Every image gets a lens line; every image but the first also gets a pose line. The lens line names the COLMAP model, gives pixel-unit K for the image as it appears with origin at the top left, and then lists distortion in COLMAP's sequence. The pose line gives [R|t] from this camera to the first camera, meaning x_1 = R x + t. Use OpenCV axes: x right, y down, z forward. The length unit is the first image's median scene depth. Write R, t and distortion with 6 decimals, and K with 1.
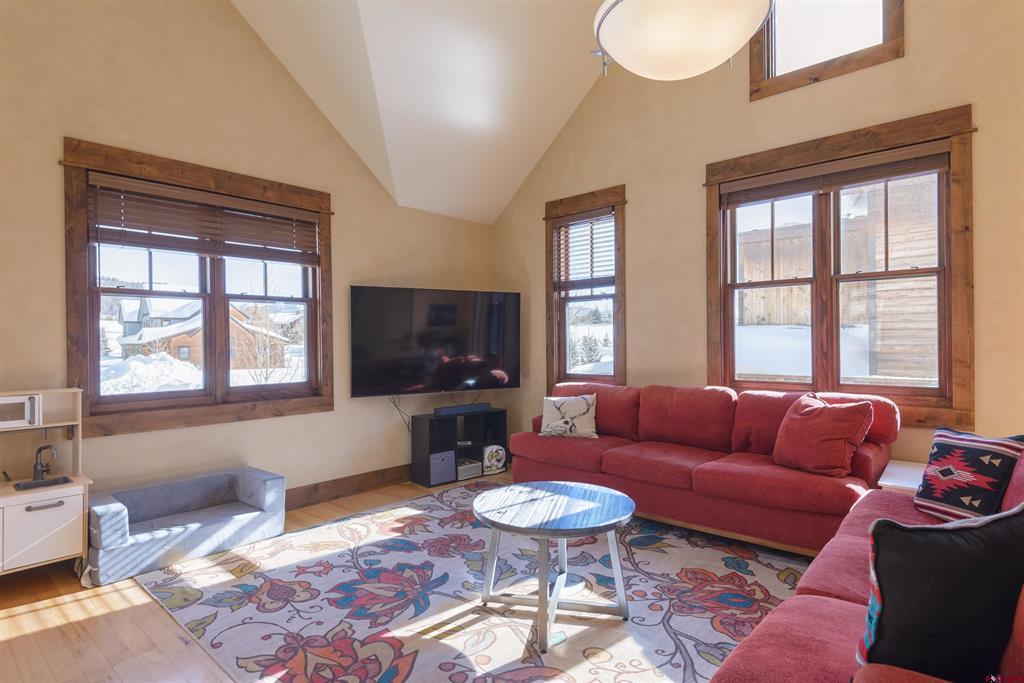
lens RADIAL K [[543.5, 0, 494.9], [0, 543.5, 343.7], [0, 0, 1]] dist [0.020710, -0.001300]
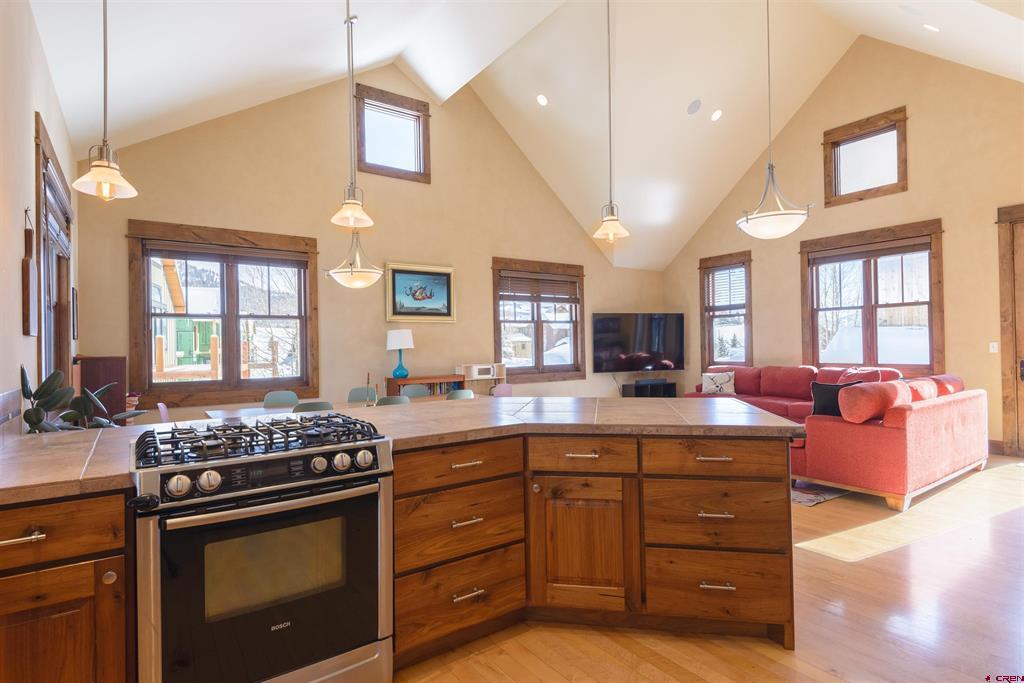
lens RADIAL K [[543.5, 0, 494.9], [0, 543.5, 343.7], [0, 0, 1]] dist [0.020710, -0.001300]
pose [[0.978168, -0.008874, -0.207627, -0.214492], [0.007820, 0.999952, -0.005894, 0.006822], [0.207669, 0.004142, 0.978190, -0.933486]]
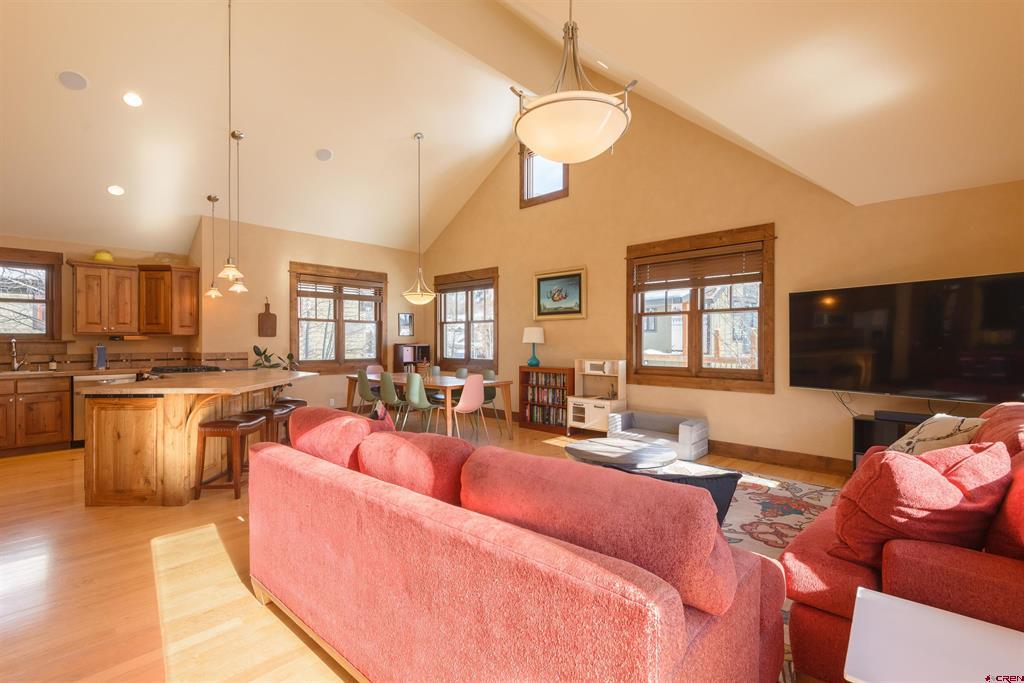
lens RADIAL K [[465.3, 0, 512.0], [0, 465.3, 341.5], [0, 0, 1]] dist [0.037622, -0.019747]
pose [[-0.011892, 0.015437, -0.999810, 0.808490], [0.003650, 0.999875, 0.015395, -0.019171], [0.999923, -0.003467, -0.011947, 0.412379]]
